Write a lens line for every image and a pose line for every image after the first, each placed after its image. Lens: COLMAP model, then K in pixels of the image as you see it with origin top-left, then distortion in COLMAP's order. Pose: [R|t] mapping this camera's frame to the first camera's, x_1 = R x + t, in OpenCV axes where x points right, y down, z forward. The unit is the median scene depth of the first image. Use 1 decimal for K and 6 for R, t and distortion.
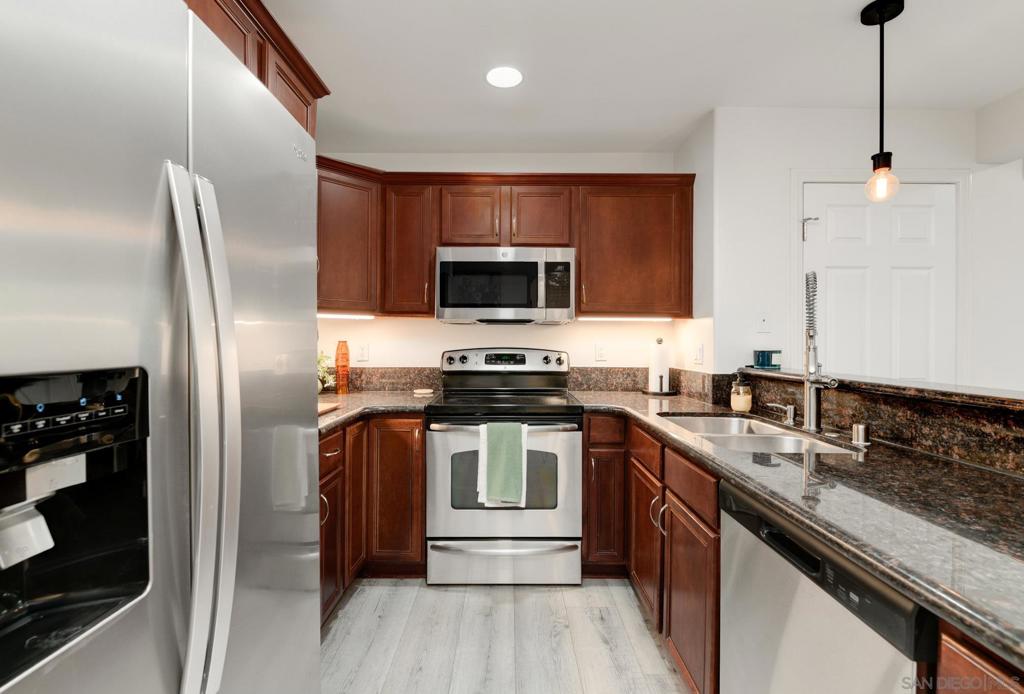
lens RADIAL K [[471.6, 0, 511.7], [0, 471.6, 340.4], [0, 0, 1]] dist [-0.011093, -0.004547]
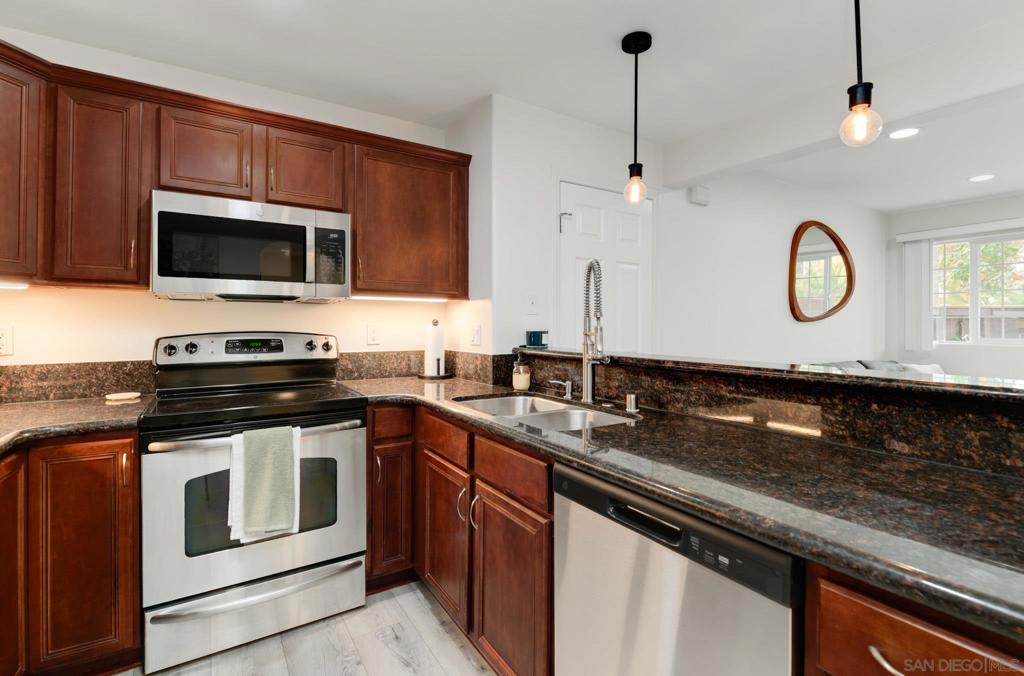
lens RADIAL K [[454.5, 0, 461.6], [0, 454.5, 321.7], [0, 0, 1]] dist [-0.005412, -0.005332]
pose [[0.841150, -0.000538, 0.540801, -0.150464], [0.001700, 0.999997, -0.001649, 0.001103], [-0.540799, 0.002306, 0.841149, 0.200180]]
